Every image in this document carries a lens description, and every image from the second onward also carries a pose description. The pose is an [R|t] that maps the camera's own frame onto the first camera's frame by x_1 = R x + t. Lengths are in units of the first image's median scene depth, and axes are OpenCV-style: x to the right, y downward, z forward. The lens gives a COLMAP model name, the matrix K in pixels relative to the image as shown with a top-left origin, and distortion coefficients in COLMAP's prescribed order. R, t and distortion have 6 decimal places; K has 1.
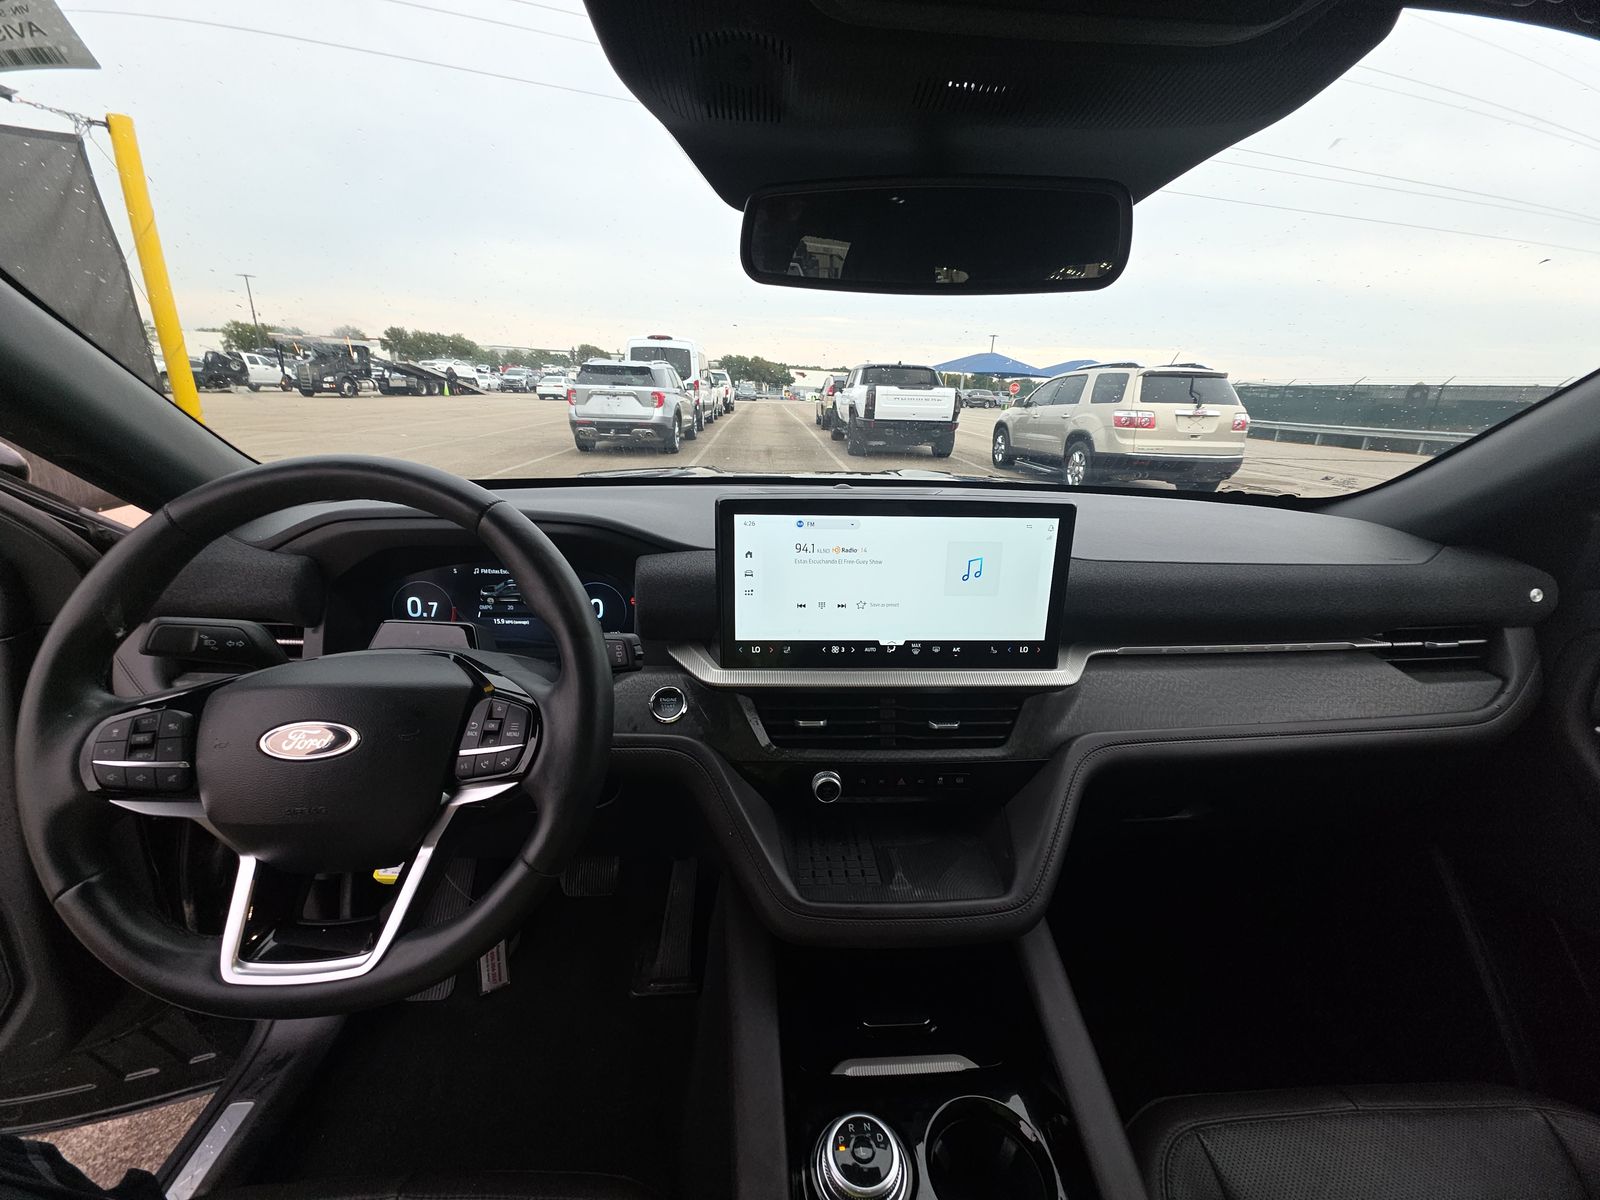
lens RADIAL K [[640.2, 0, 802.9], [0, 640.2, 611.5], [0, 0, 1]] dist [0.007507, -0.000684]
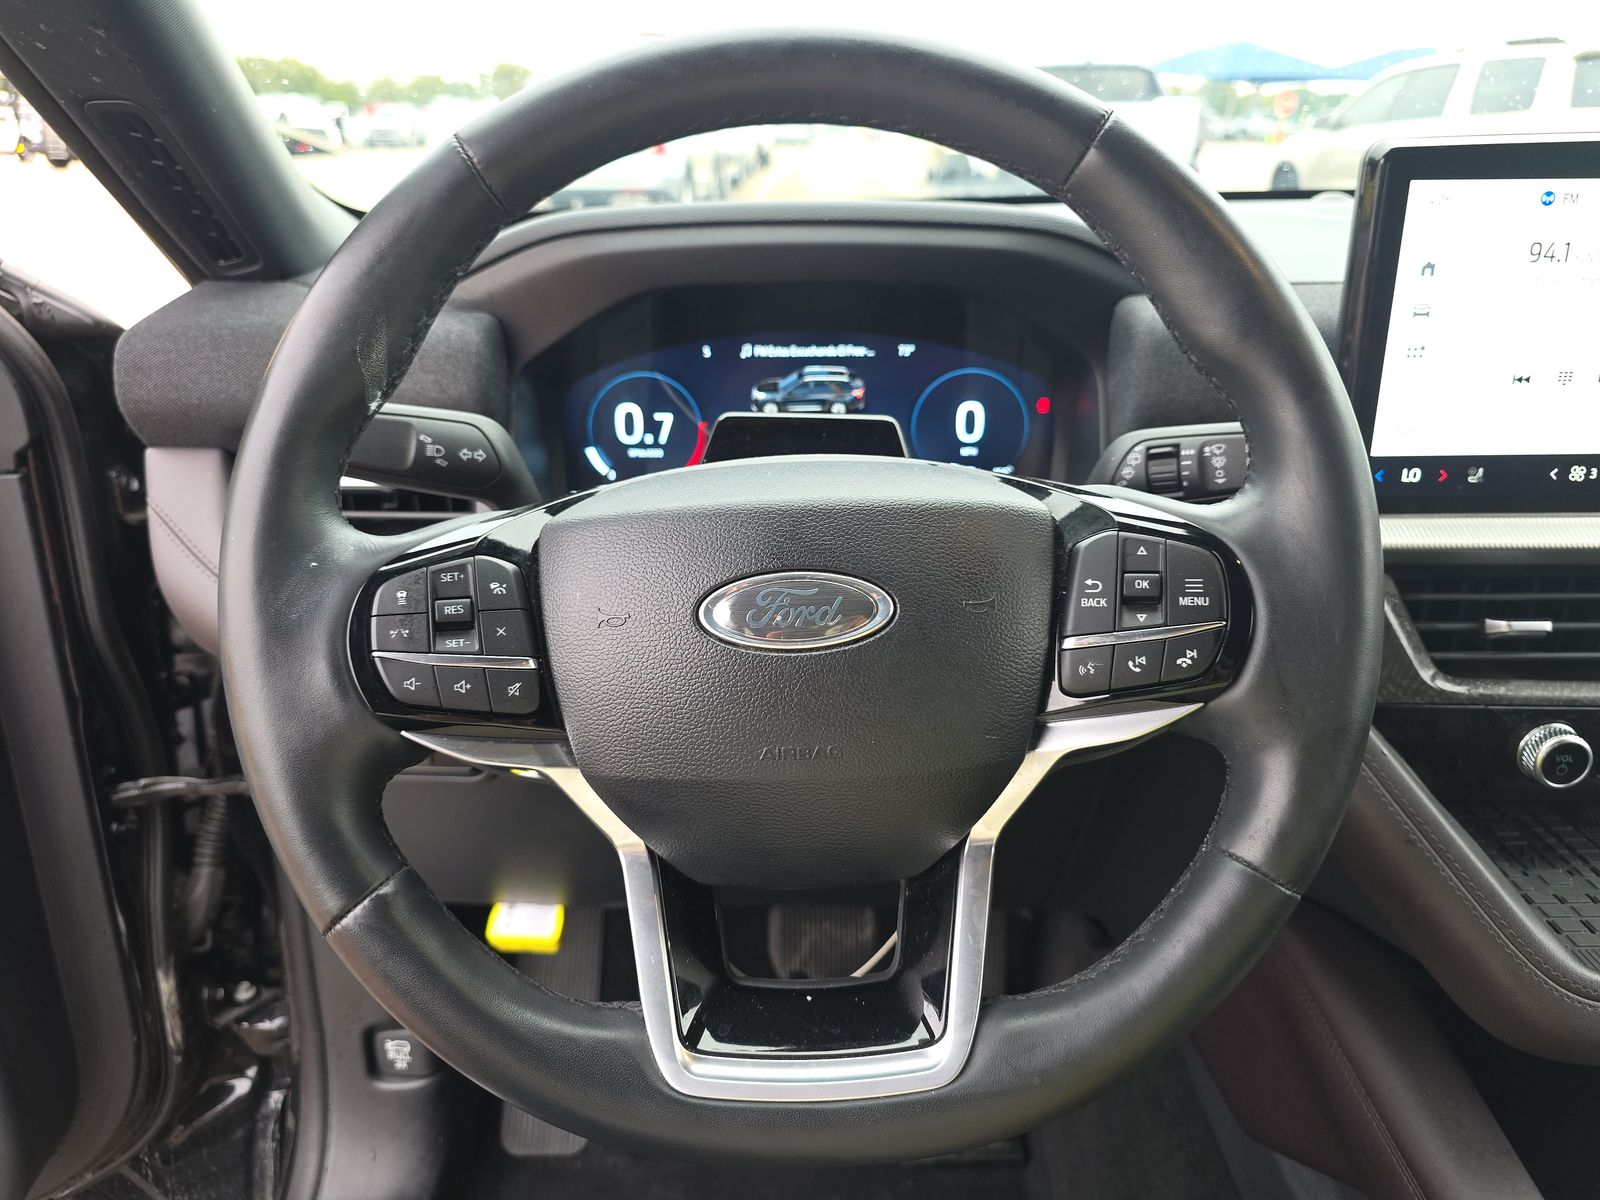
lens RADIAL K [[1118.5, 0, 798.4], [0, 1118.5, 594.9], [0, 0, 1]] dist [0.005770, -0.002320]
pose [[0.996629, -0.007198, -0.081727, -0.464741], [0.012226, 0.998051, 0.061191, 0.091905], [0.081127, -0.061983, 0.994775, 0.111801]]
